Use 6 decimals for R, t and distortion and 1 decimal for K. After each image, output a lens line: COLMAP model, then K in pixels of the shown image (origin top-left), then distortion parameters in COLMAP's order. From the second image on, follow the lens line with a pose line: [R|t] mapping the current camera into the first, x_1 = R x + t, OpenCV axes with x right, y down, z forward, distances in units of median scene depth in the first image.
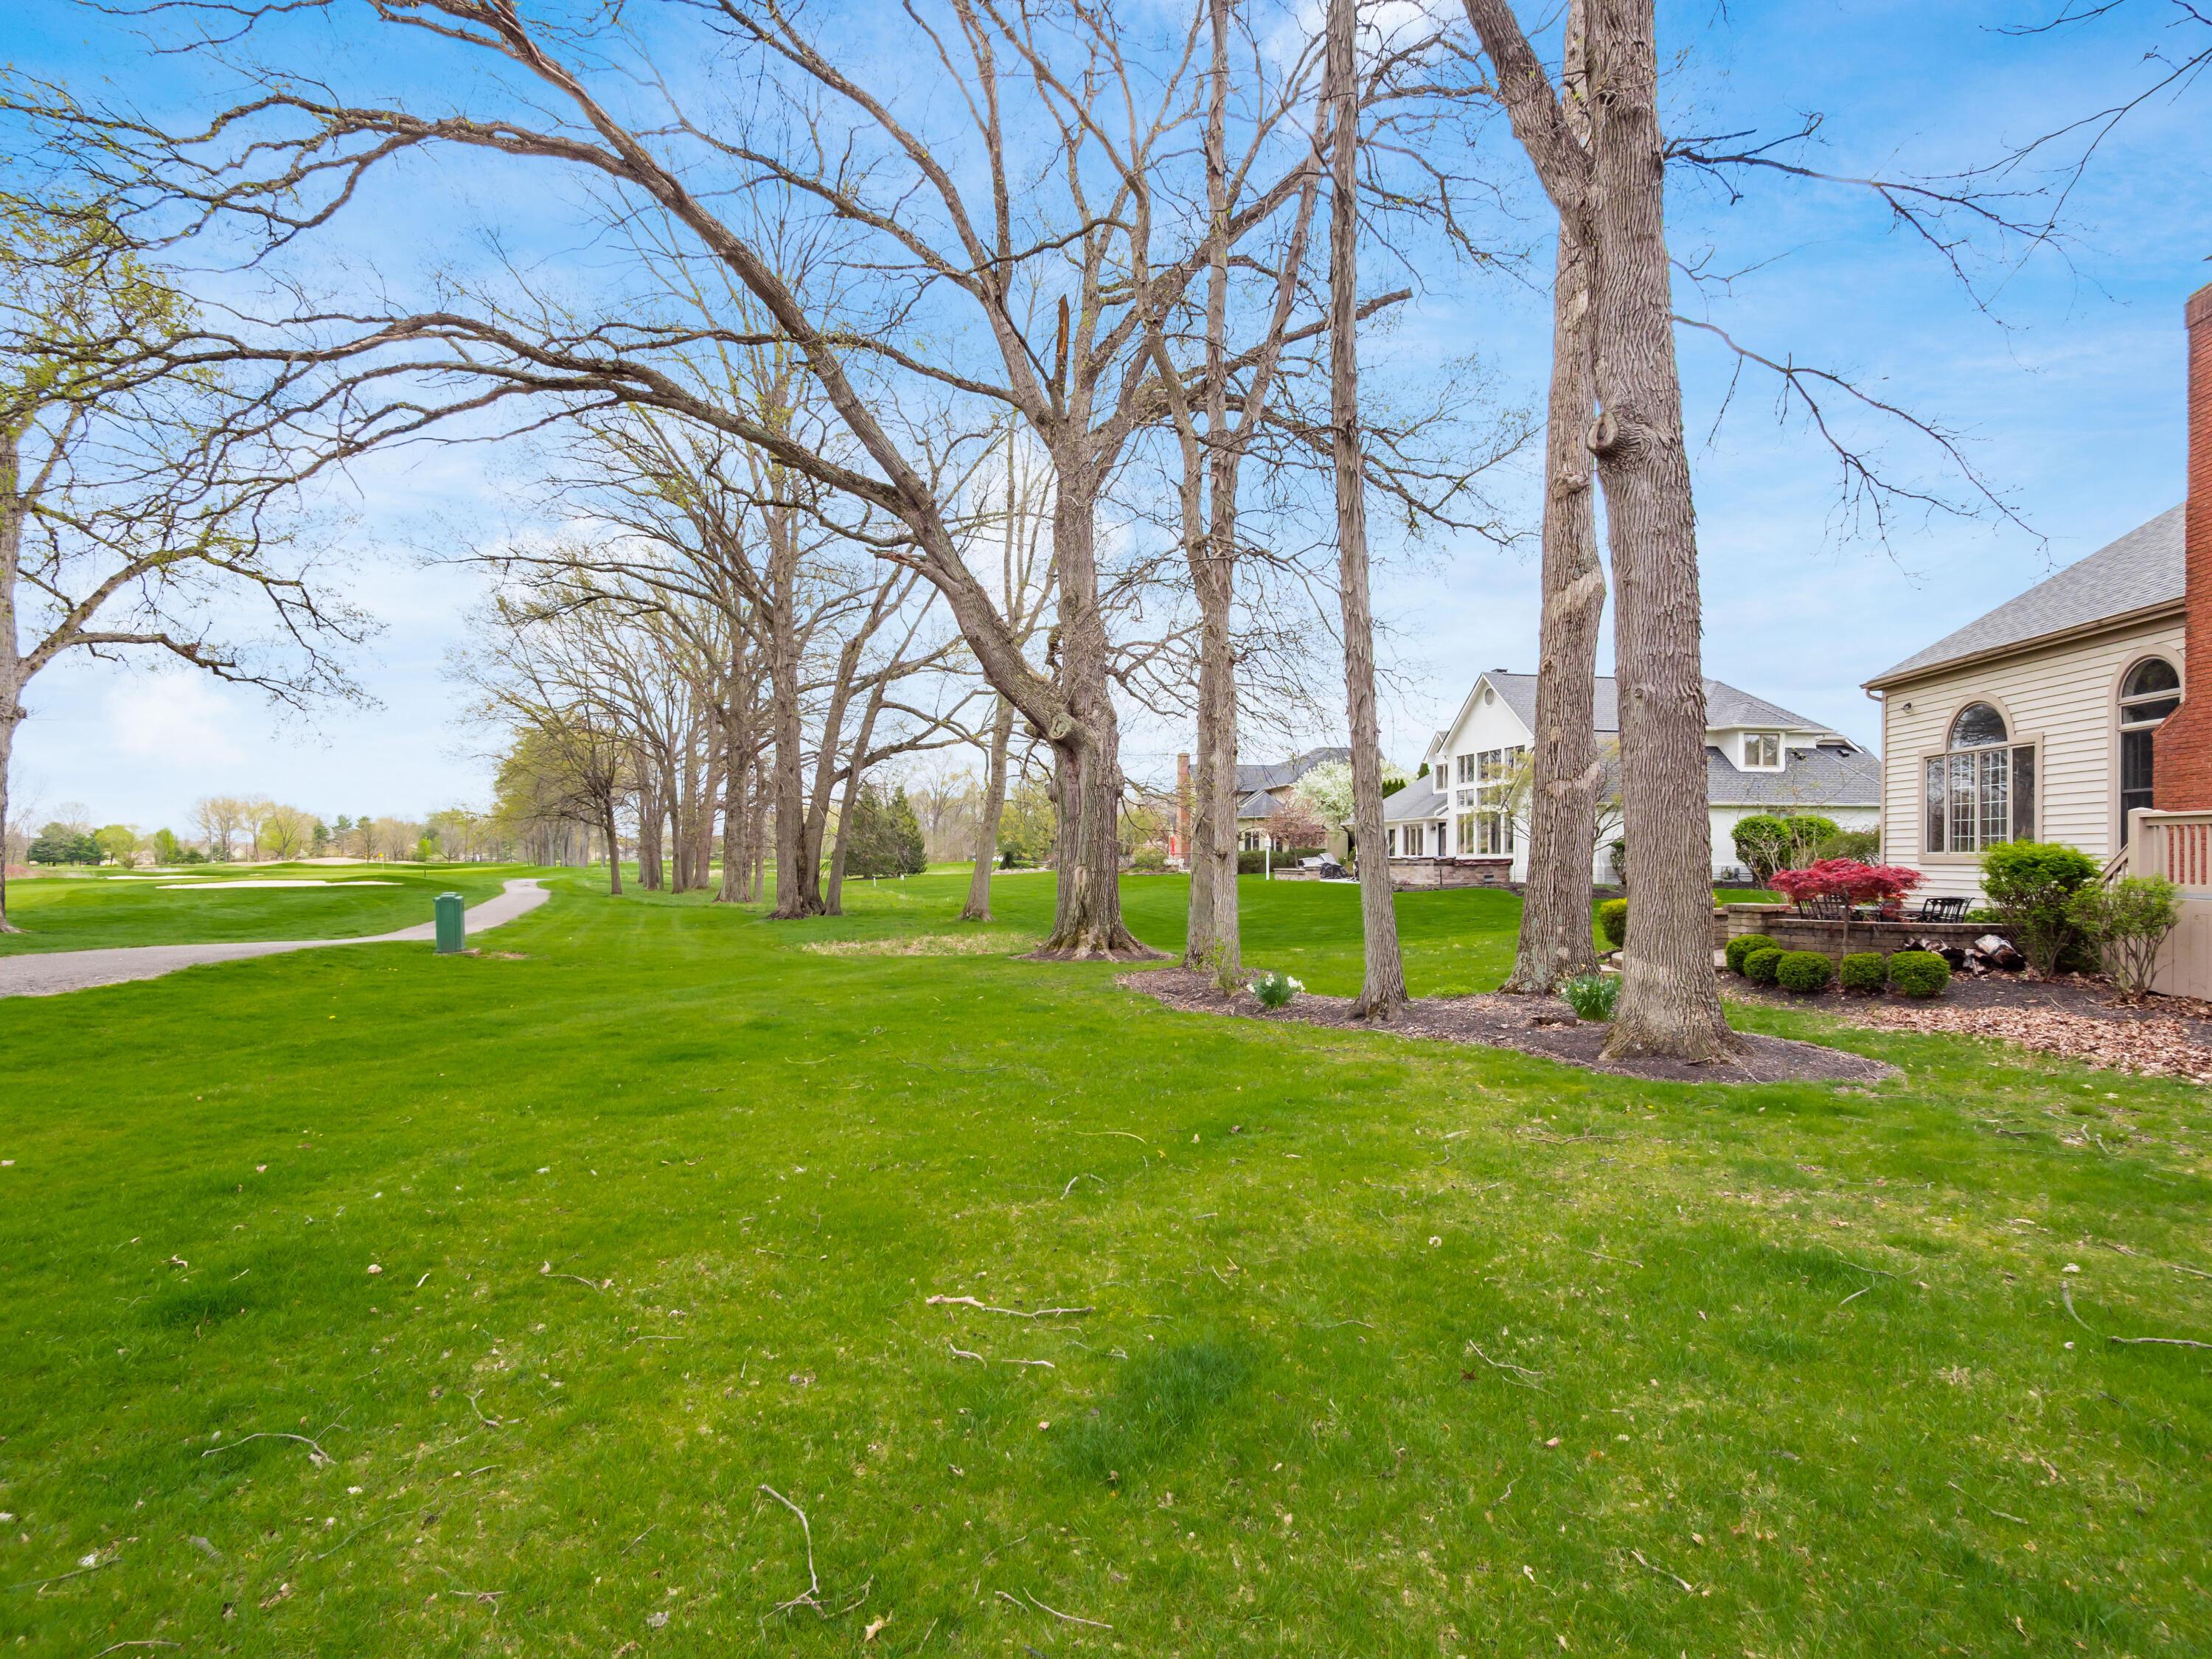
lens RADIAL K [[1036.7, 0, 1112.0], [0, 1036.7, 859.3], [0, 0, 1]] dist [0.000728, -0.000460]
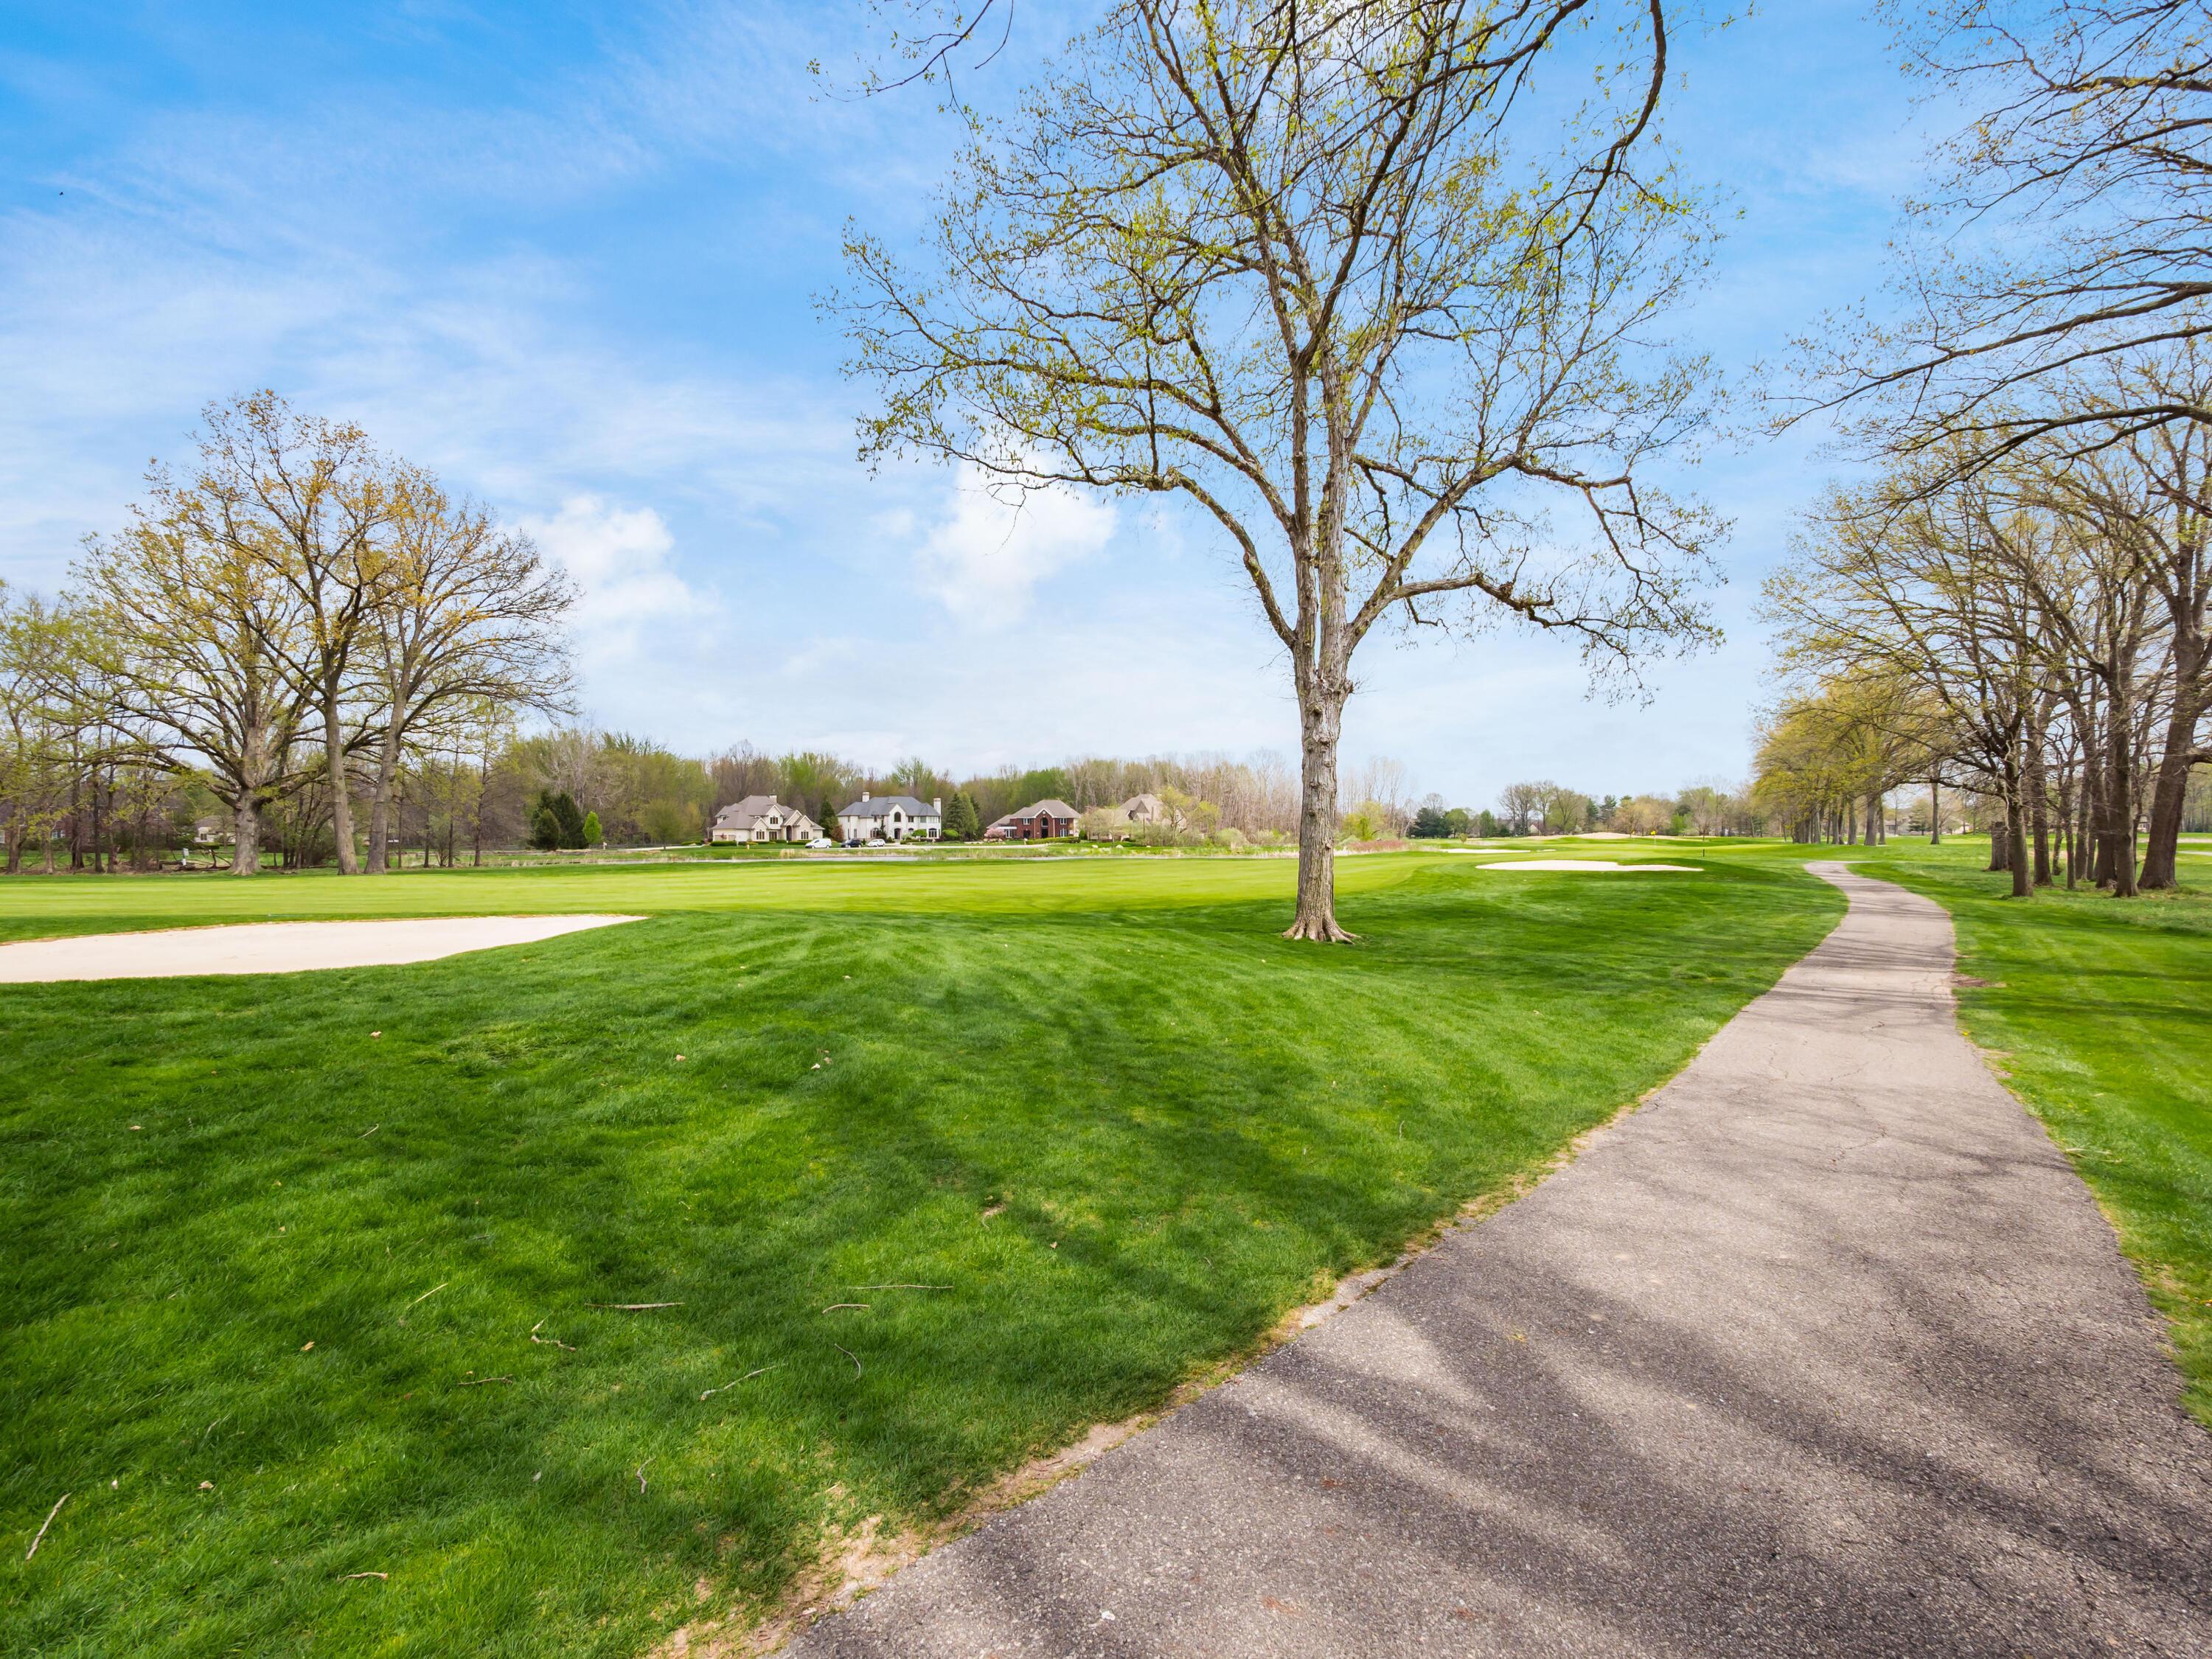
lens RADIAL K [[951.8, 0, 1076.0], [0, 951.8, 841.9], [0, 0, 1]] dist [-0.000564, -0.000252]
pose [[0.411256, 0.007535, -0.911489, -0.326441], [0.001104, 0.999961, 0.008765, -0.013653], [0.911519, -0.004611, 0.411232, 0.363846]]
